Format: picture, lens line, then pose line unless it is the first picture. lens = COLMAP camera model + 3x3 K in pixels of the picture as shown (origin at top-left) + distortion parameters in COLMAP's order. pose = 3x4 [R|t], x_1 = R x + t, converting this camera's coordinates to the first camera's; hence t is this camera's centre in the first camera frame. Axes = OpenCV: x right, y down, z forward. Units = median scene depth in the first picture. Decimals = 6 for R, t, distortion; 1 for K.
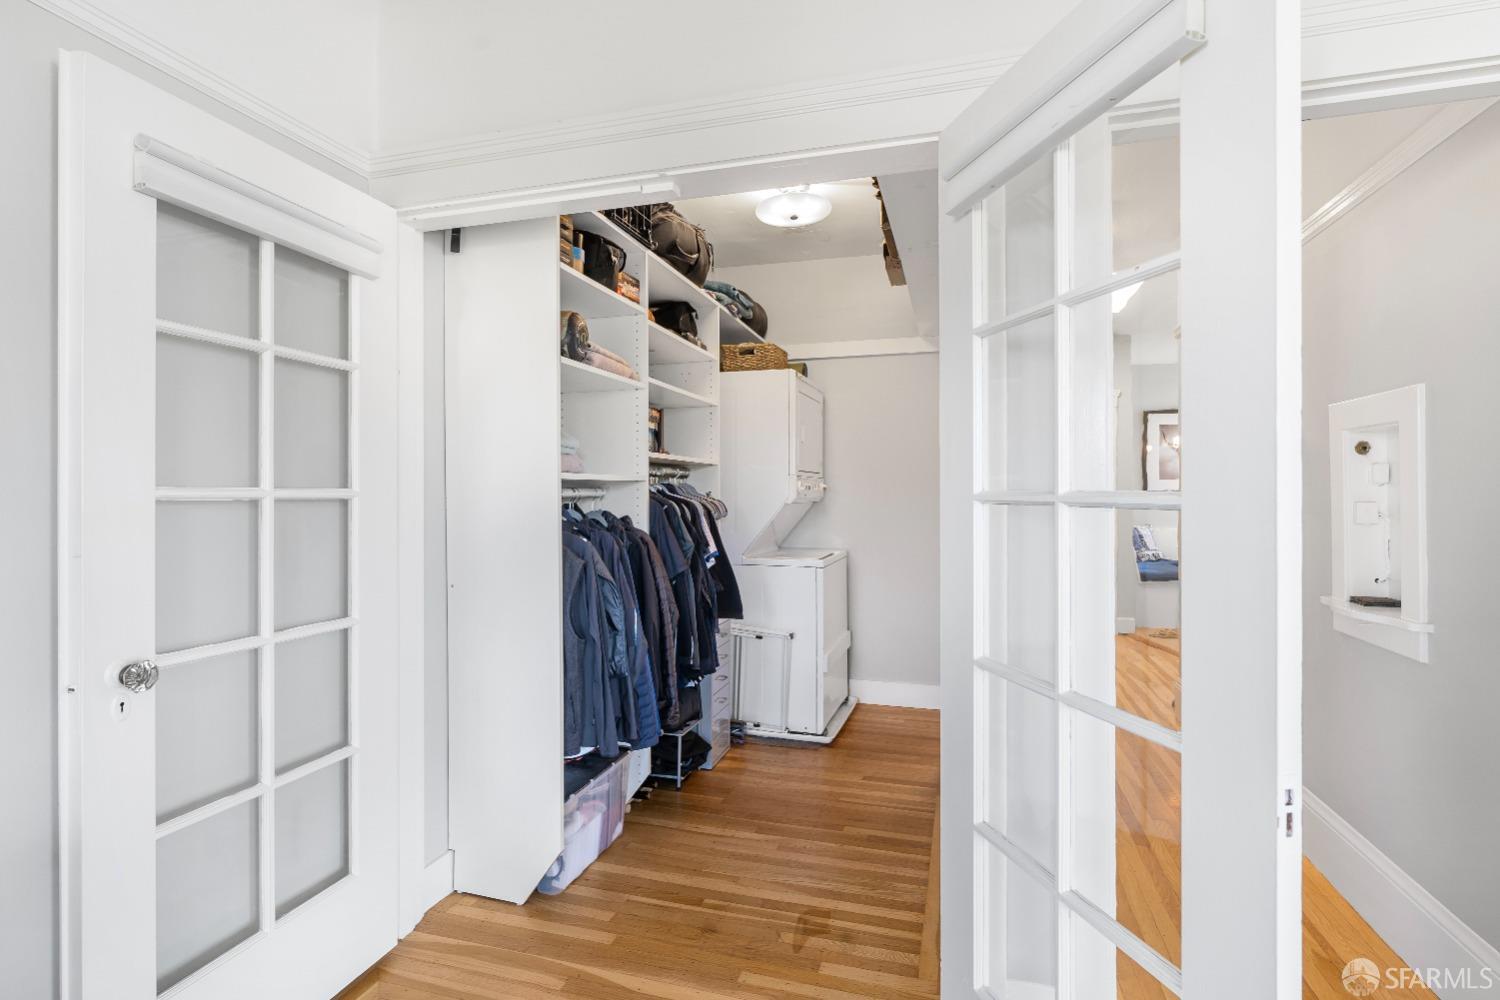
lens RADIAL K [[728.3, 0, 750.0], [0, 728.3, 500.0], [0, 0, 1]] dist [0.000223, 0.000013]
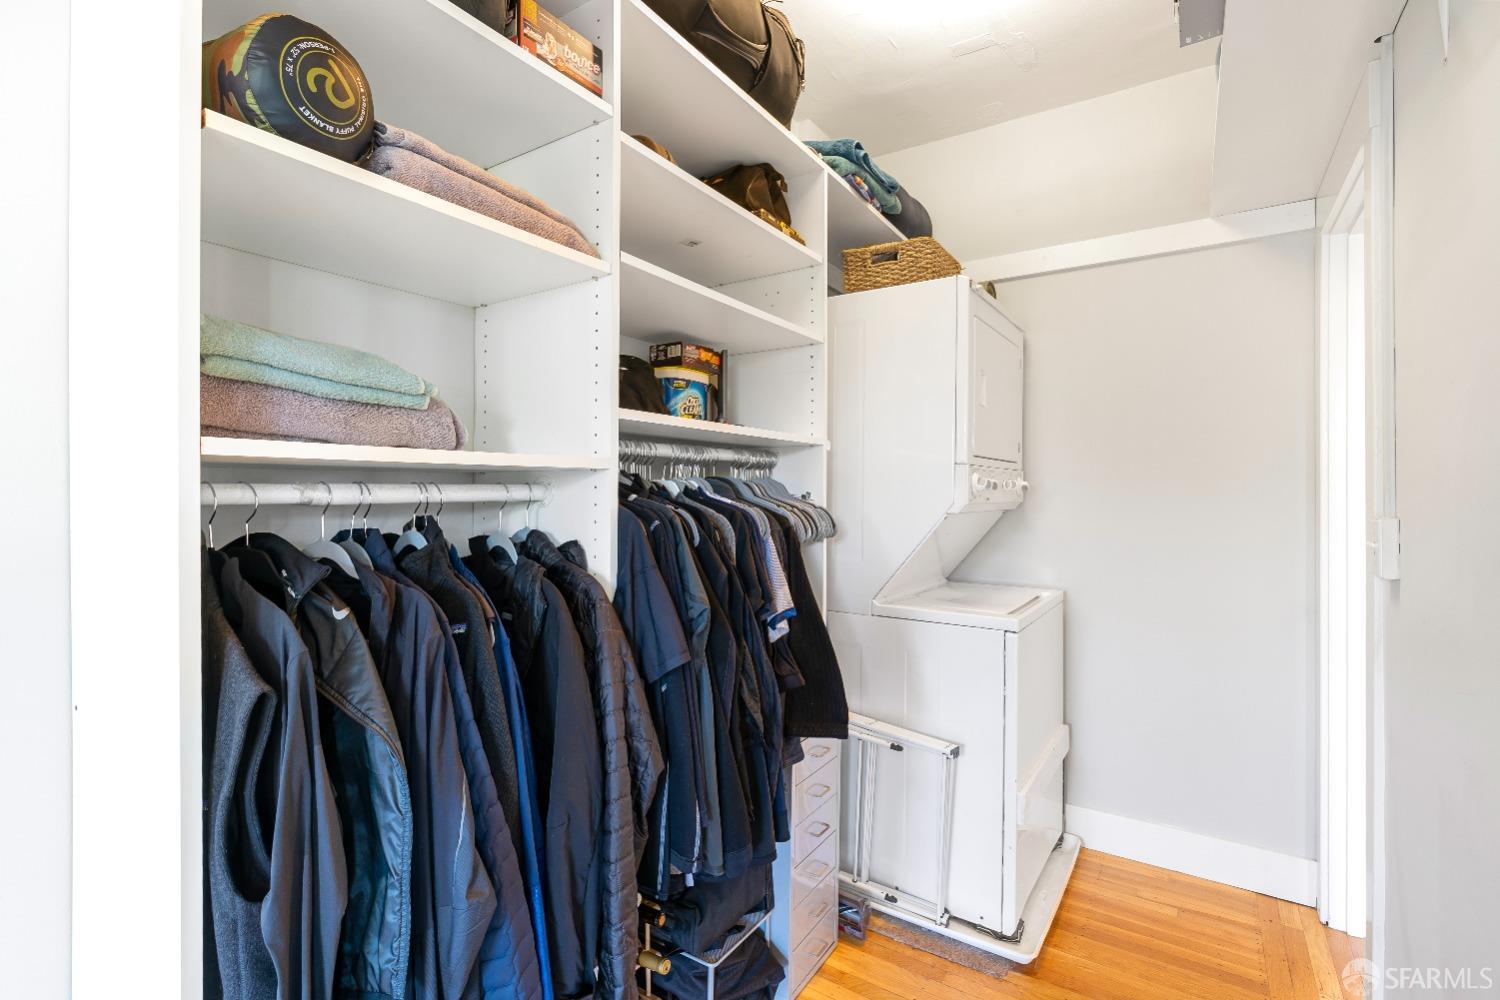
lens RADIAL K [[686.8, 0, 743.6], [0, 686.8, 498.0], [0, 0, 1]] dist [-0.003987, -0.000091]
pose [[0.955962, 0.008990, -0.293351, 0.056028], [-0.009223, 0.999957, 0.000589, -0.006521], [0.293344, 0.002142, 0.956005, 0.465389]]
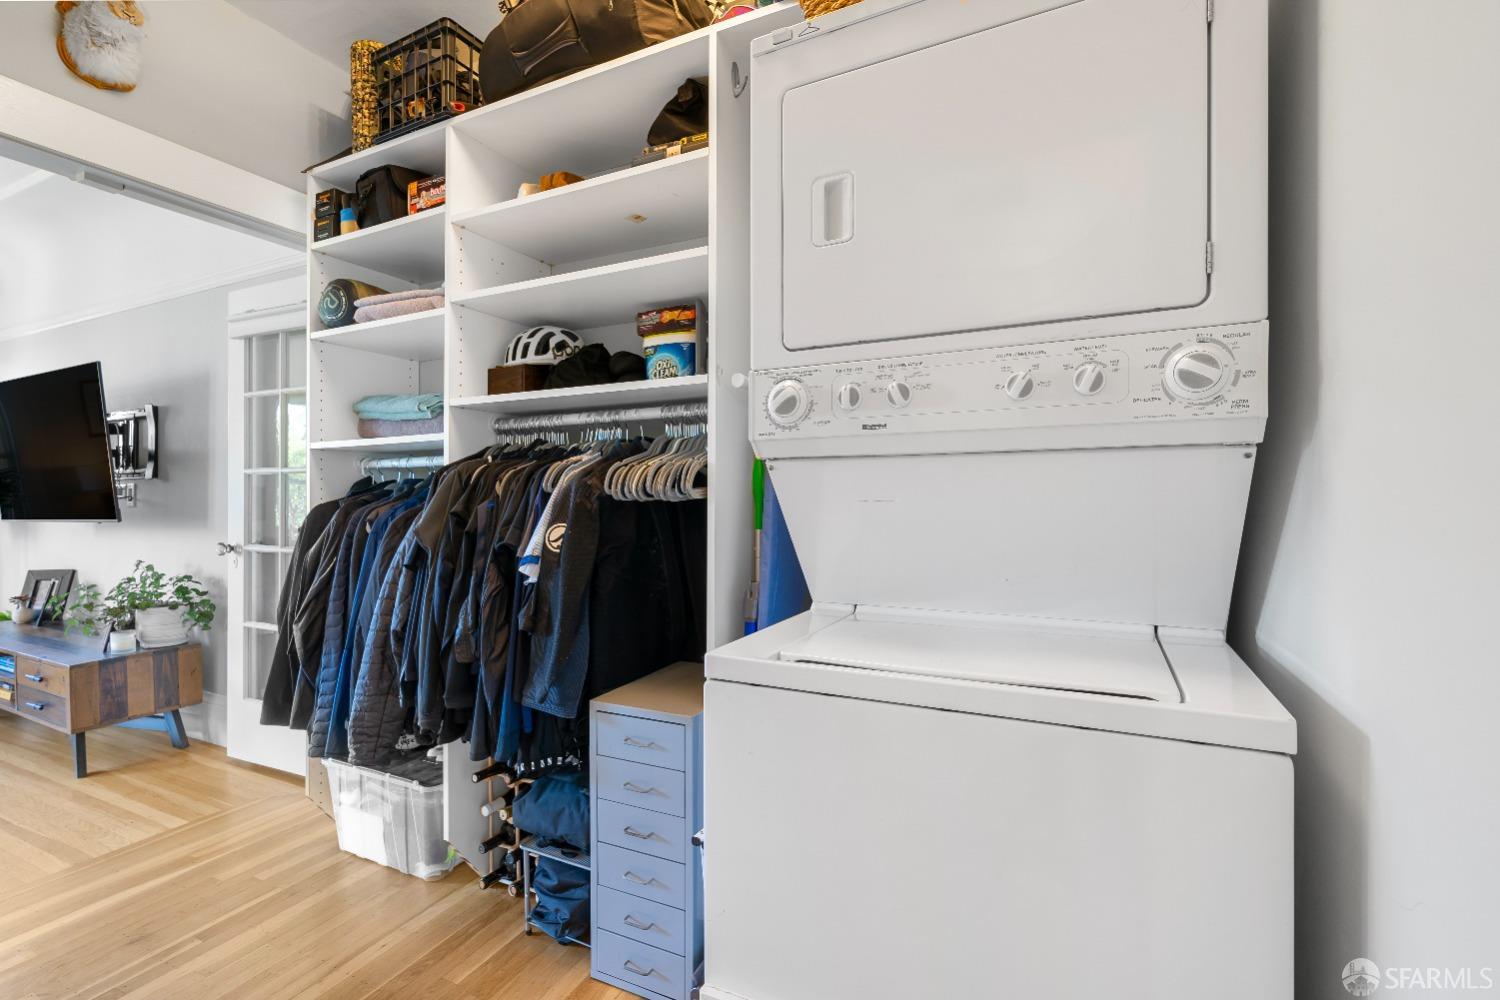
lens RADIAL K [[686.8, 0, 743.6], [0, 686.8, 498.0], [0, 0, 1]] dist [-0.003987, -0.000091]
pose [[-0.169080, 0.006710, -0.985580, 0.382123], [-0.002517, 0.999971, 0.007240, 0.020708], [0.985599, 0.003705, -0.169058, 1.103668]]
